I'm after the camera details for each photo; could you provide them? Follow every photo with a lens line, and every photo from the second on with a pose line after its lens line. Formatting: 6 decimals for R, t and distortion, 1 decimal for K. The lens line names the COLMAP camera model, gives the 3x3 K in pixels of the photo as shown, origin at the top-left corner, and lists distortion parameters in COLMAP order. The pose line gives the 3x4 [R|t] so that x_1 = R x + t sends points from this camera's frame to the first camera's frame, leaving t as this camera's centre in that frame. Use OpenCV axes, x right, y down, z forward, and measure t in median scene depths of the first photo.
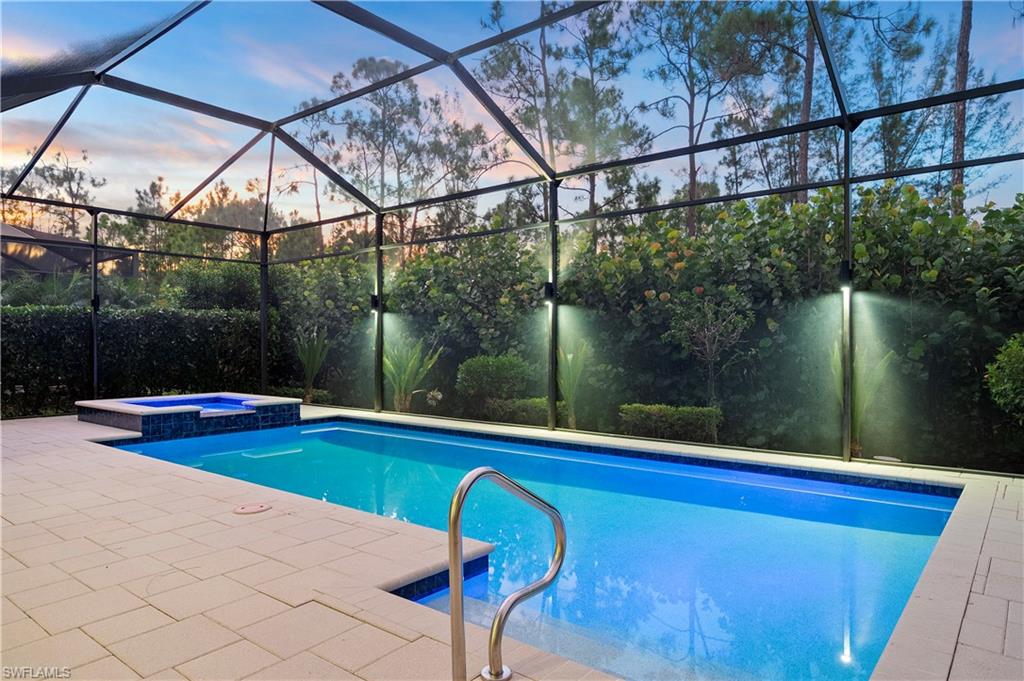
lens RADIAL K [[643.1, 0, 514.8], [0, 643.1, 343.5], [0, 0, 1]] dist [0.020364, 0.001414]
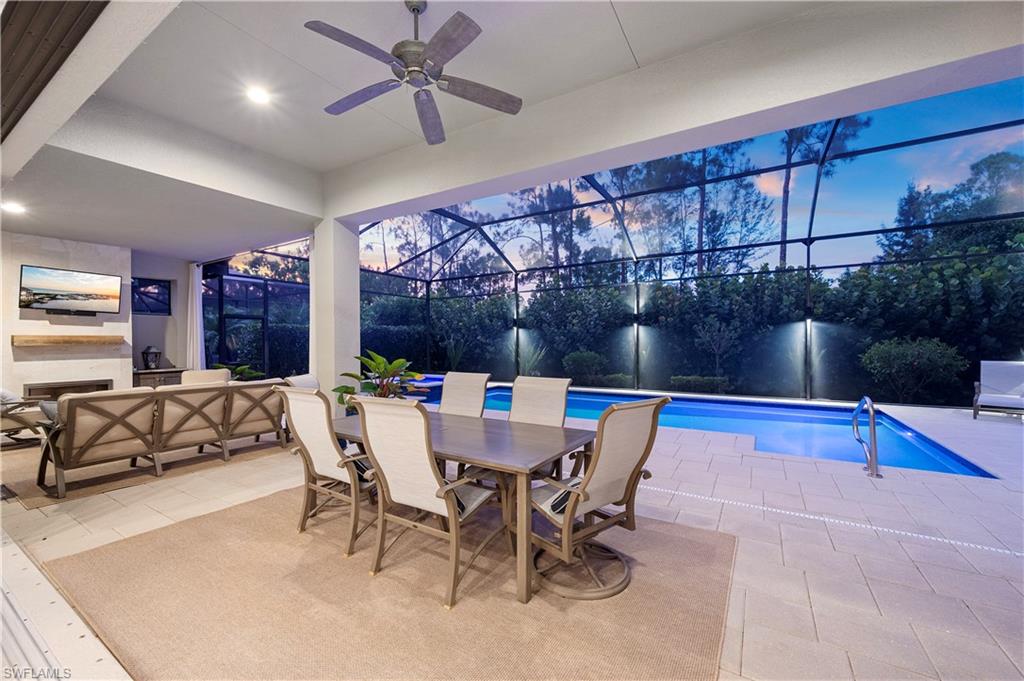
lens RADIAL K [[403.3, 0, 508.8], [0, 403.3, 341.0], [0, 0, 1]] dist [0.001589, 0.000238]
pose [[0.992878, -0.006284, 0.118972, -0.403357], [0.006327, 0.999980, 0.000020, -0.013592], [-0.118970, 0.000733, 0.992898, -0.131356]]
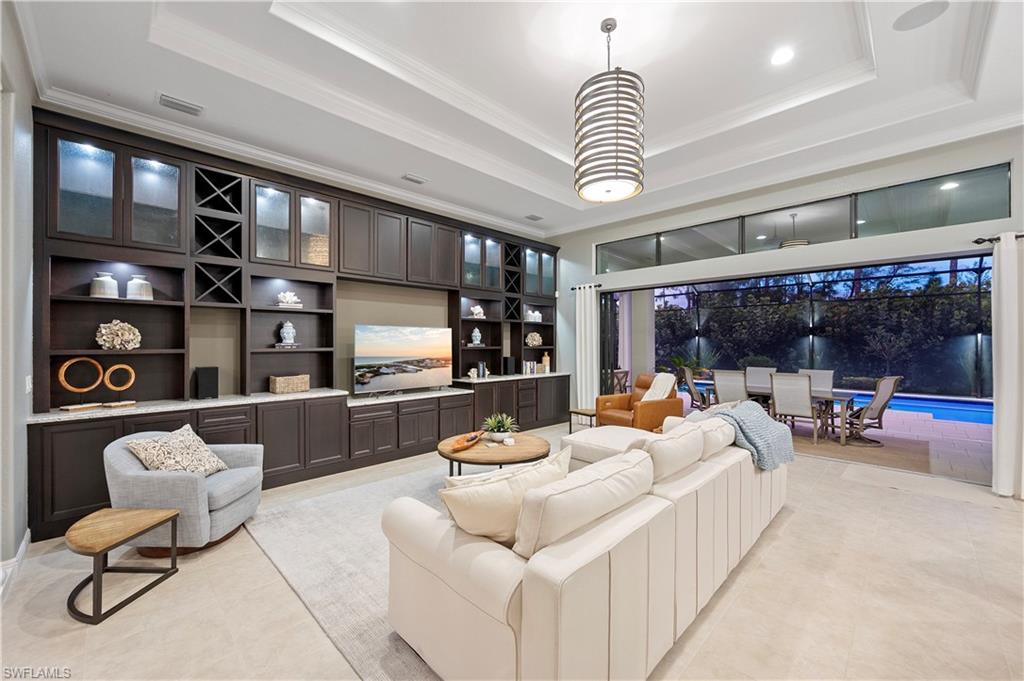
lens RADIAL K [[403.3, 0, 510.7], [0, 403.3, 340.0], [0, 0, 1]] dist [0.001589, 0.000238]
pose [[0.993536, -0.000809, -0.113512, -0.782331], [0.000126, 0.999982, -0.006022, -0.031615], [0.113515, 0.005969, 0.993518, -0.562187]]
